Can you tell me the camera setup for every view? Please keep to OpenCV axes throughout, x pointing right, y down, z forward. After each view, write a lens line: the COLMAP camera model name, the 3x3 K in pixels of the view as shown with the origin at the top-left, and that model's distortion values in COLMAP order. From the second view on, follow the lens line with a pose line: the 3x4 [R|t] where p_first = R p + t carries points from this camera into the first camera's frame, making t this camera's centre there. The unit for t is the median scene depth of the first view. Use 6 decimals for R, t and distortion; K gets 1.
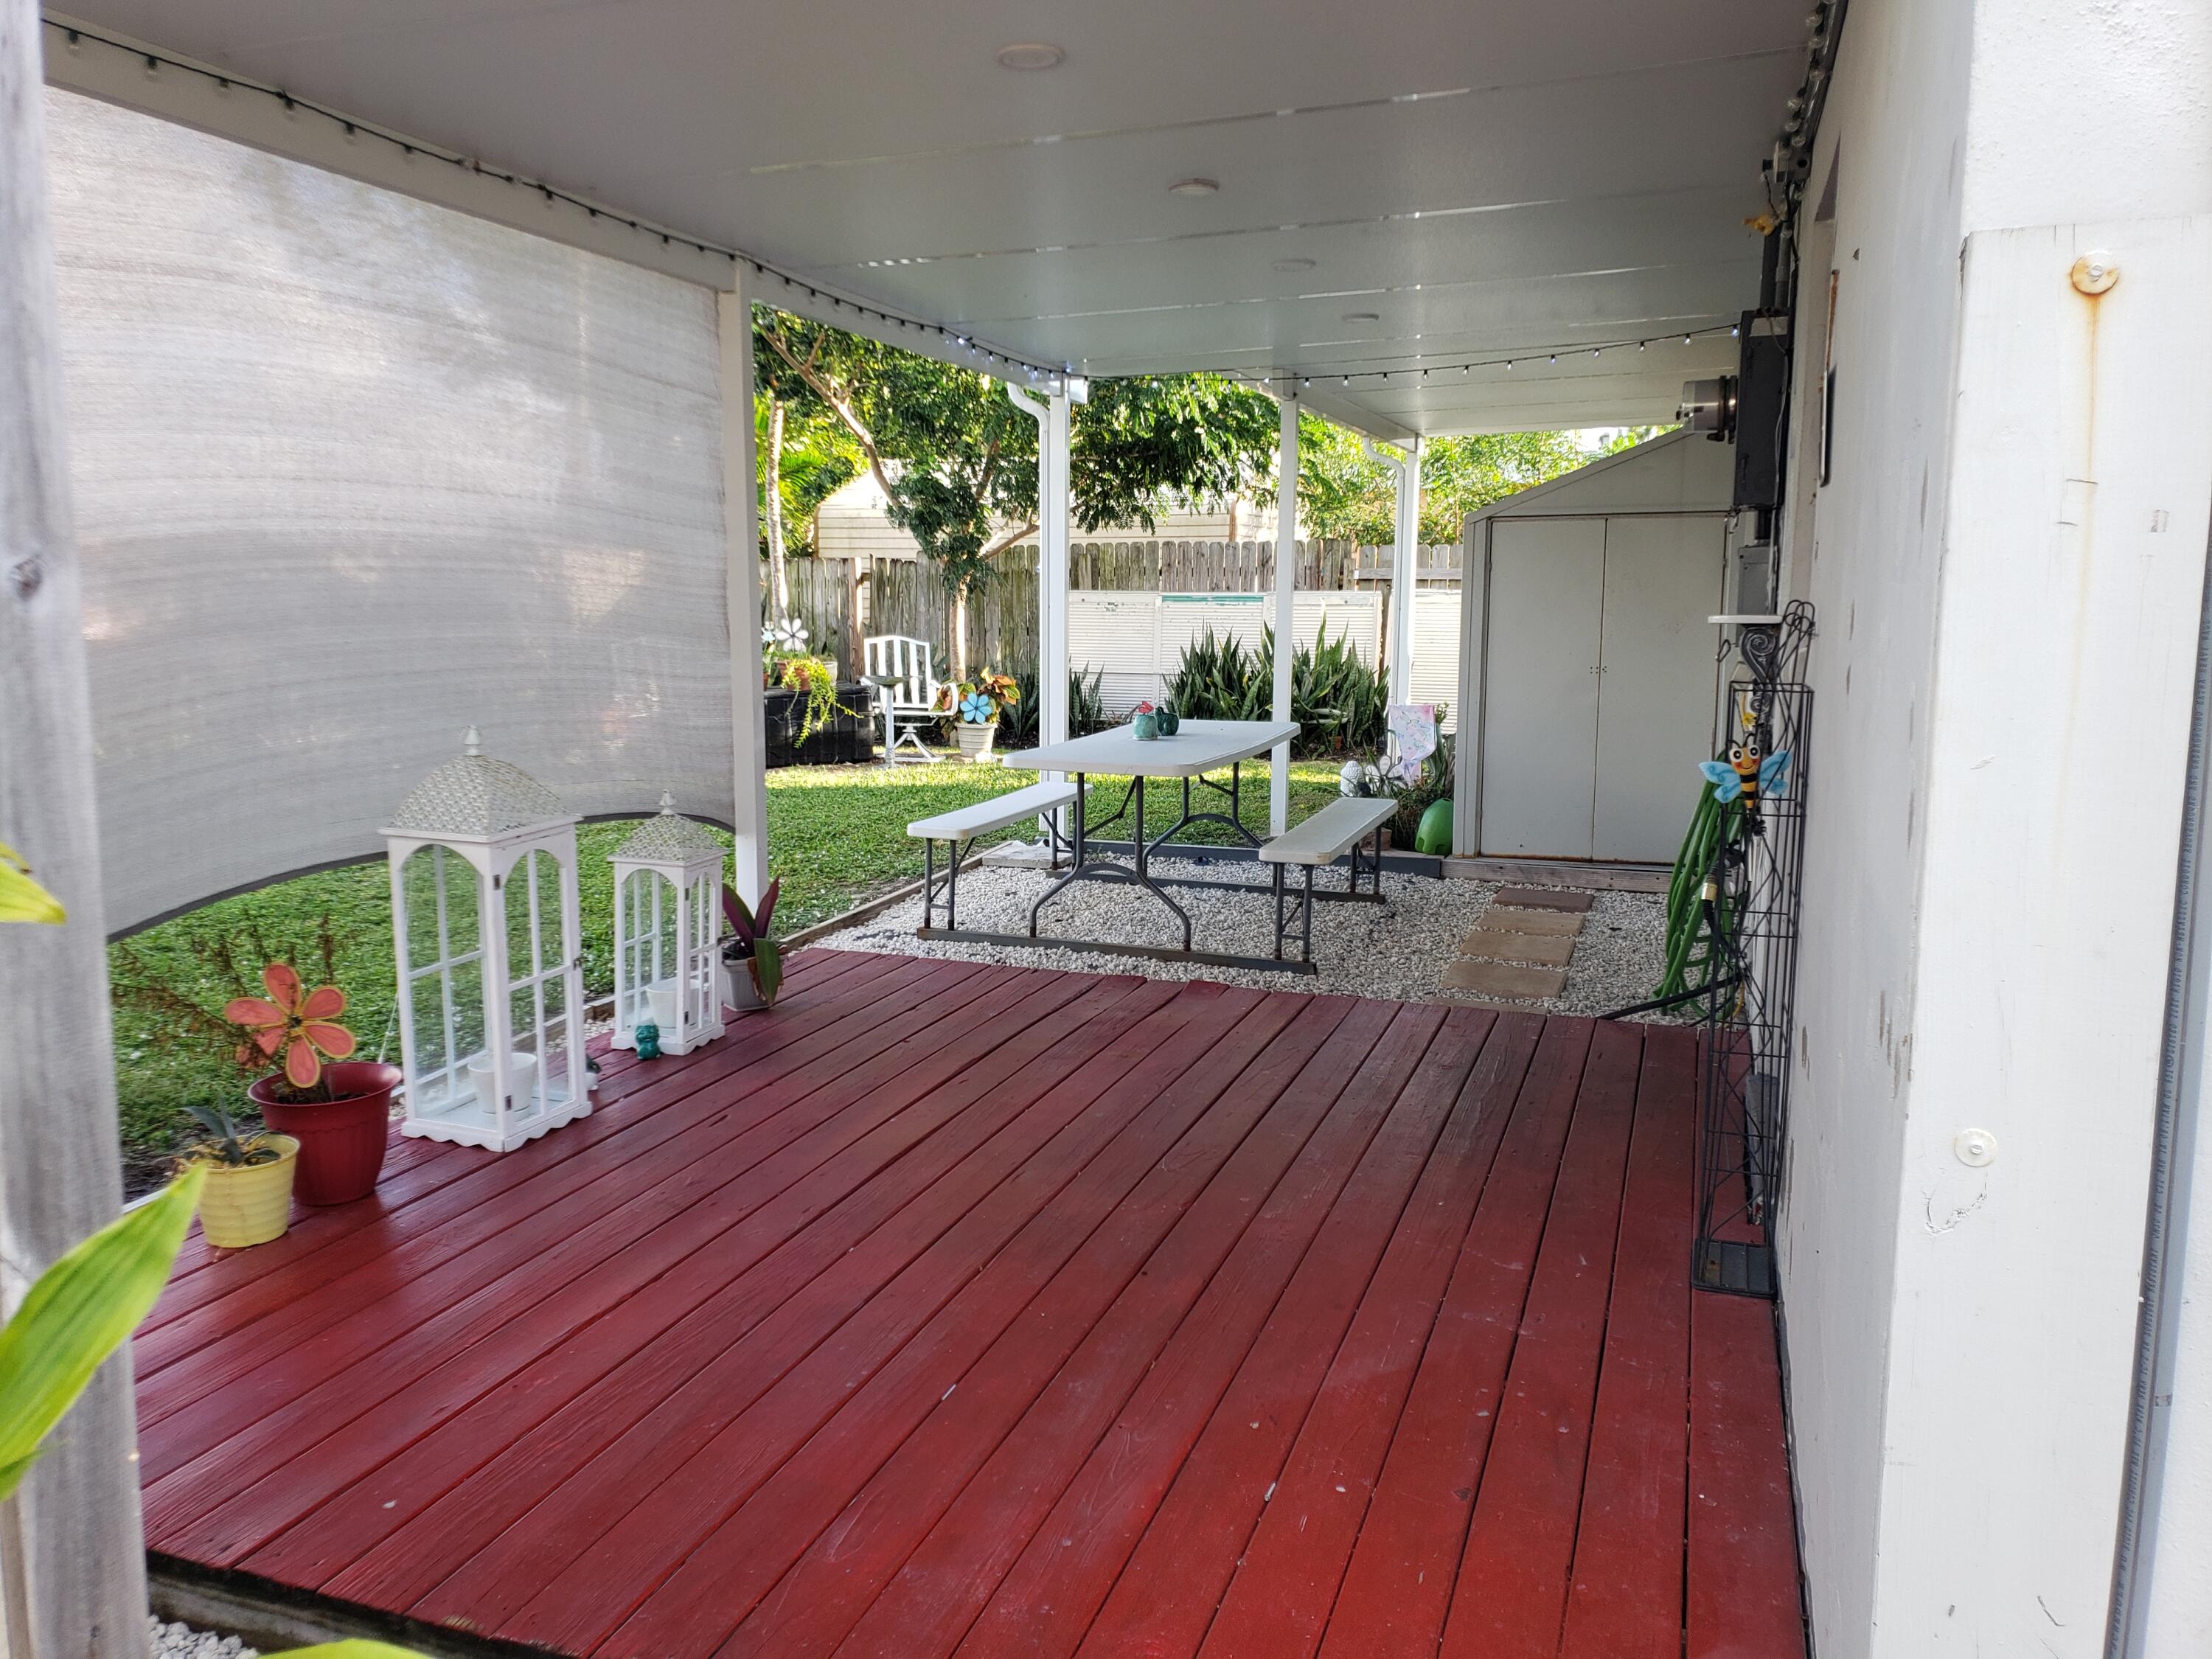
lens RADIAL K [[1655.7, 0, 1106.0], [0, 1655.7, 829.5], [0, 0, 1]] dist [0.365821, -0.001150]
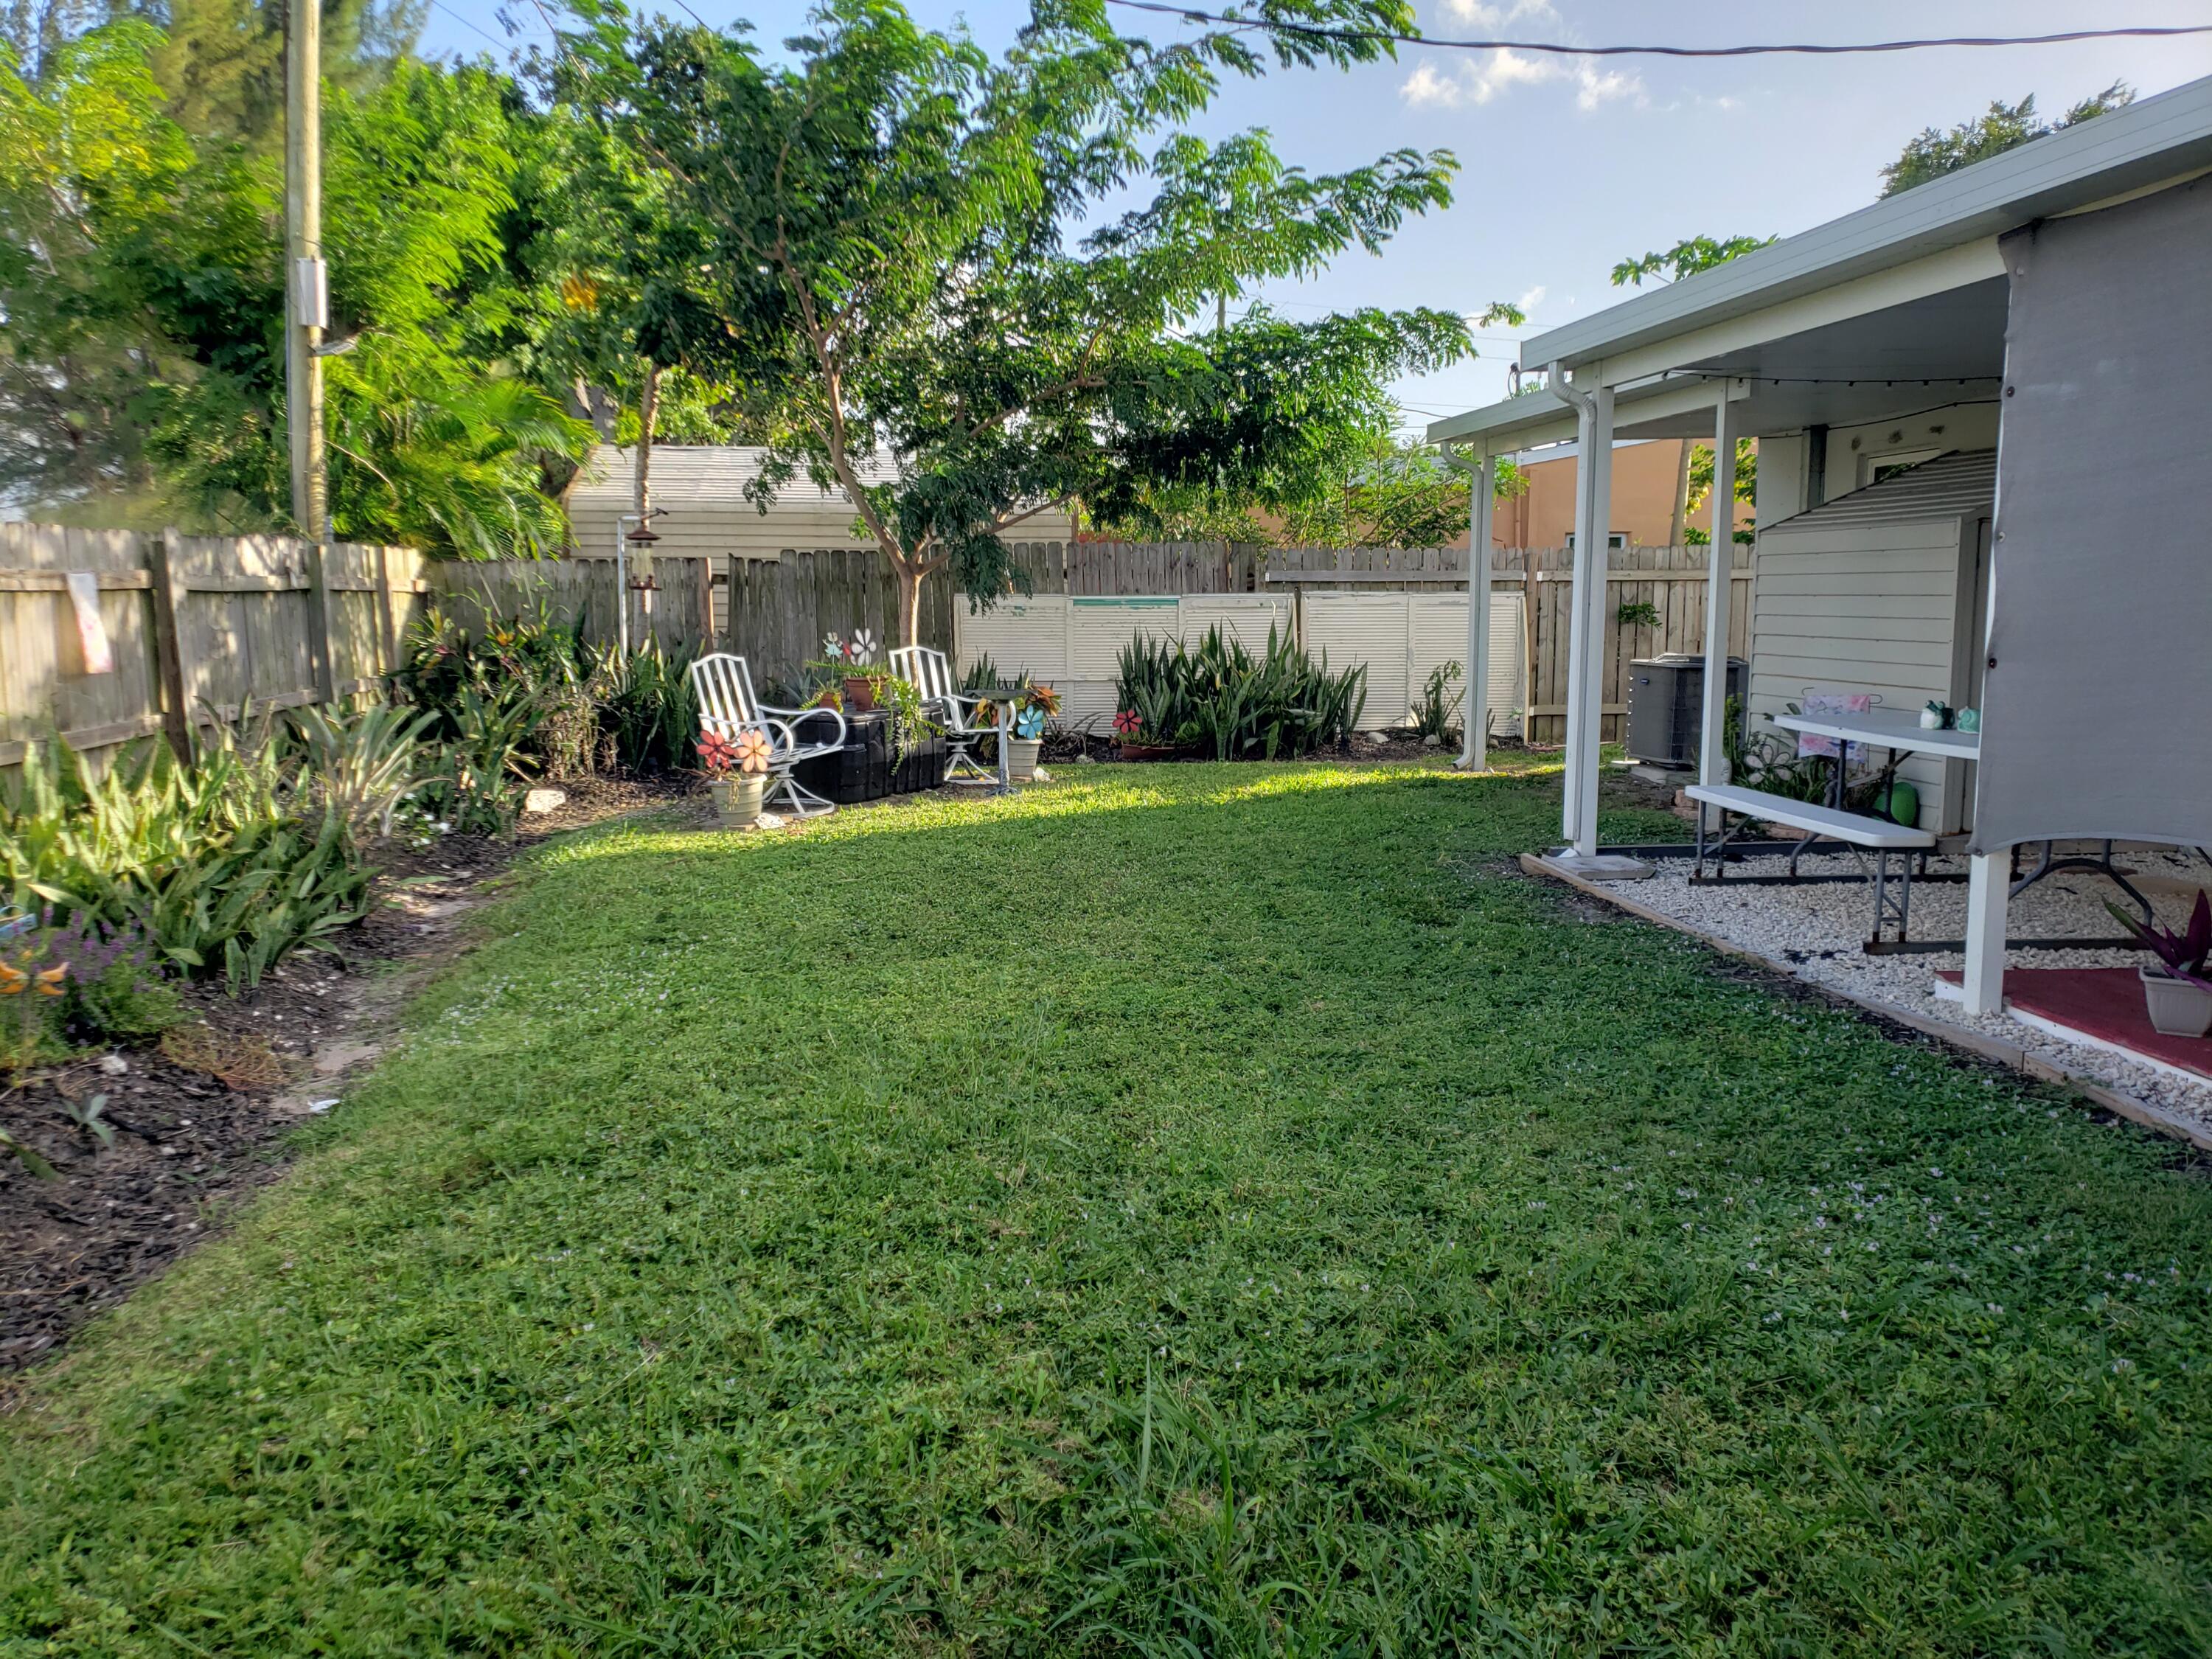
lens RADIAL K [[1675.8, 0, 1106.0], [0, 1675.8, 829.5], [0, 0, 1]] dist [0.200015, -0.288629]
pose [[0.884664, -0.070199, 0.460914, -0.448131], [0.072825, 0.997271, 0.012109, -0.022736], [-0.460506, 0.022853, 0.887362, 0.170956]]
